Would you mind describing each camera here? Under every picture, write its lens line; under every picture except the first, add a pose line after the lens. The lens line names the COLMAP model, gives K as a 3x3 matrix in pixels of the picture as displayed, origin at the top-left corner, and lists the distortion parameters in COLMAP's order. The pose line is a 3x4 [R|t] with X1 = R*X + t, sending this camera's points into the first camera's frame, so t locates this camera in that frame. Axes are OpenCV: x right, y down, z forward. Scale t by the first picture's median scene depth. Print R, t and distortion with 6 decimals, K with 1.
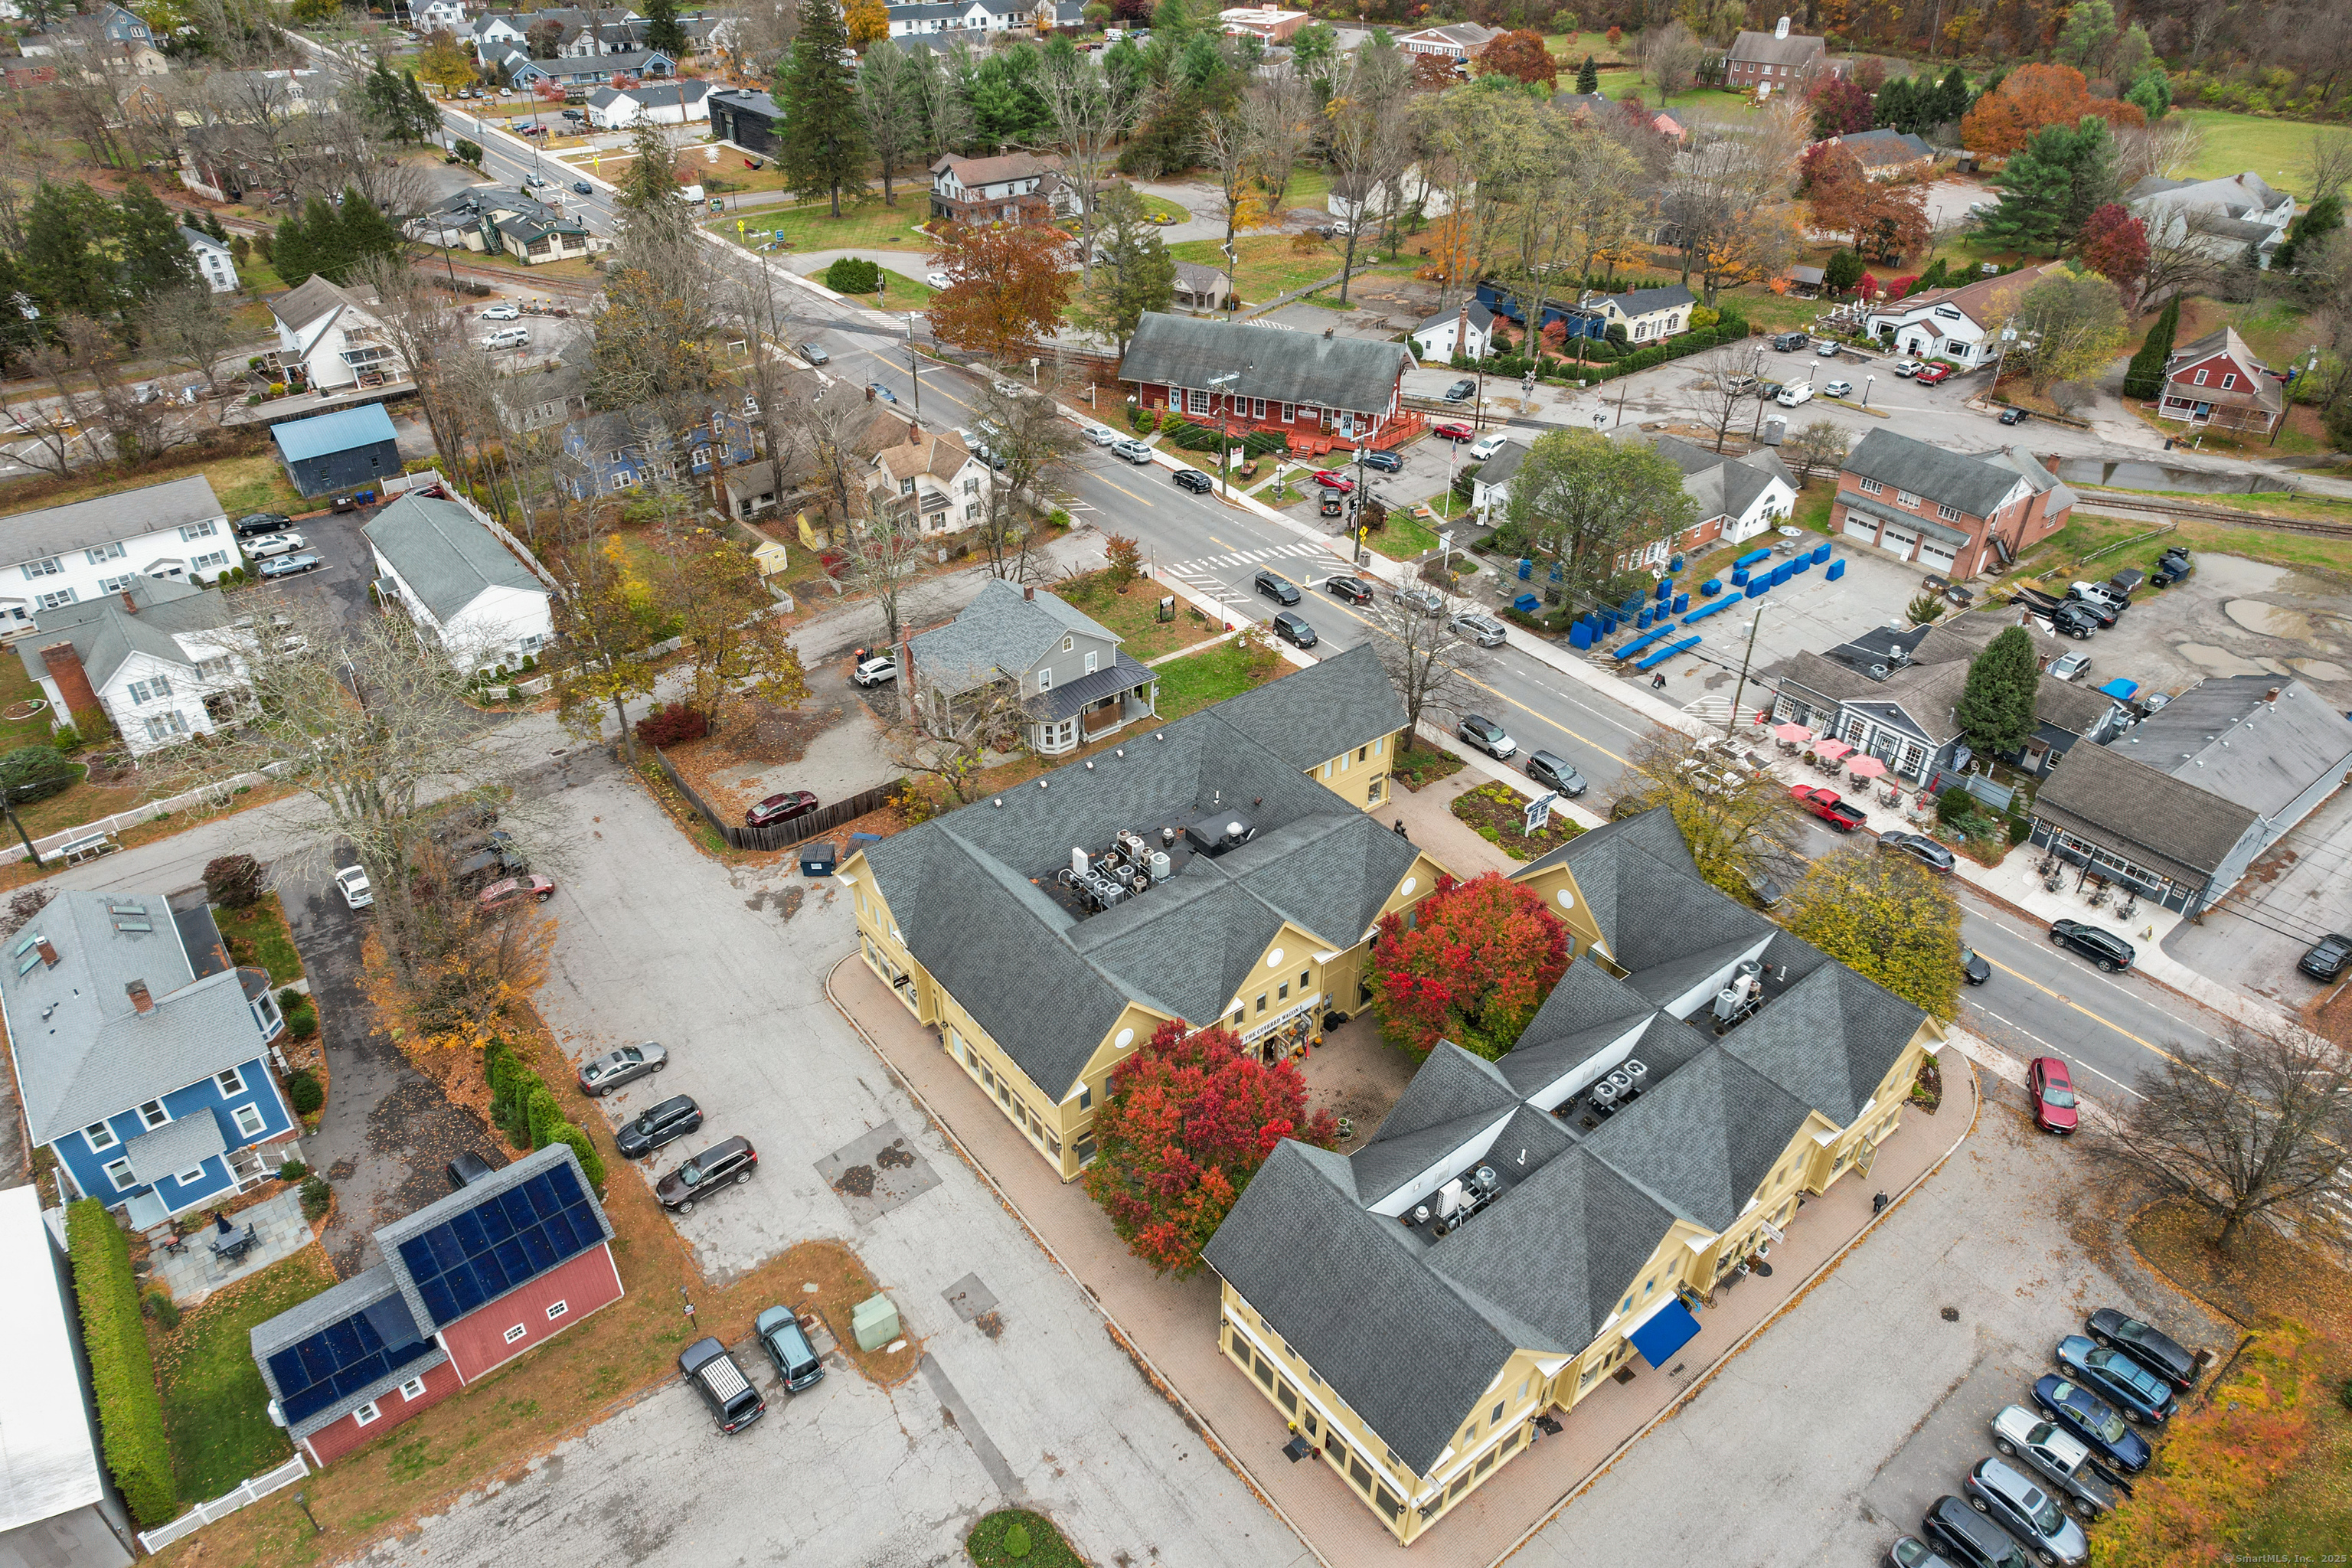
lens RADIAL K [[1475.9, 0, 1170.9], [0, 1475.9, 816.7], [0, 0, 1]] dist [-0.075869, 0.063989]
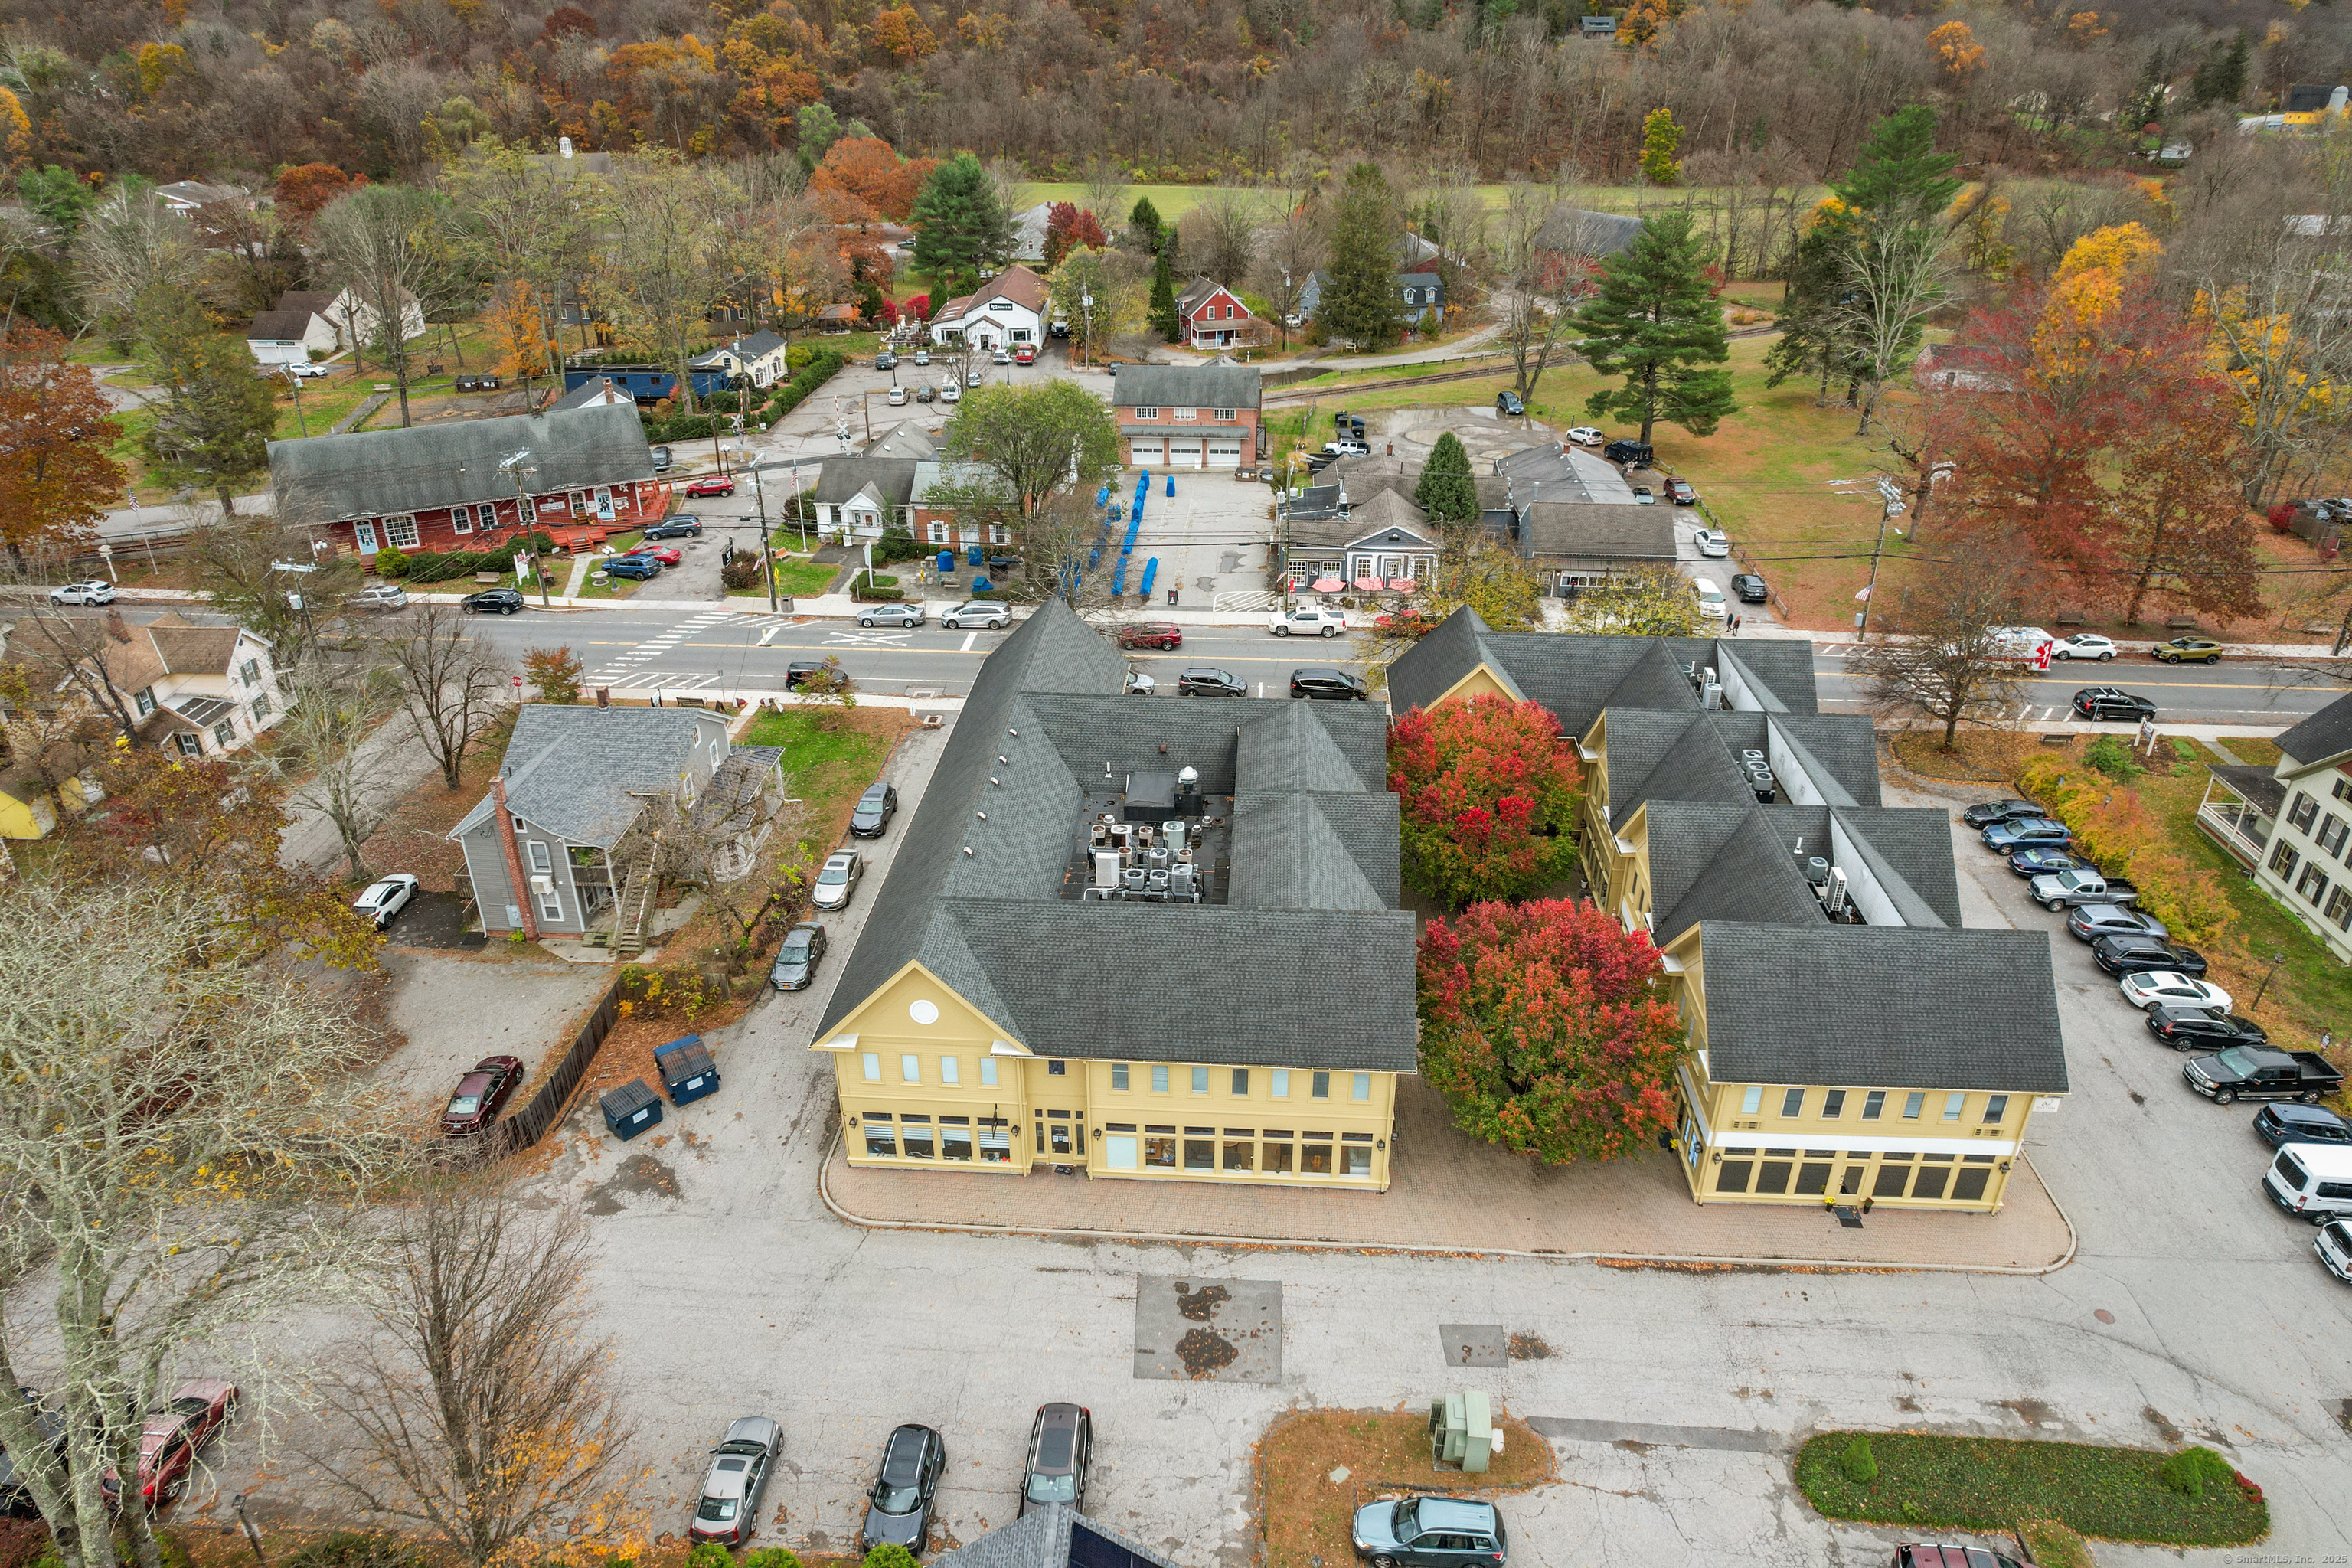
lens RADIAL K [[1508.1, 0, 1185.7], [0, 1508.1, 786.3], [0, 0, 1]] dist [-0.073488, 0.071190]
pose [[0.659545, -0.350991, 0.664684, -0.368536], [0.435585, 0.899140, 0.042579, -0.016047], [-0.612589, 0.261444, 0.745910, 0.251674]]
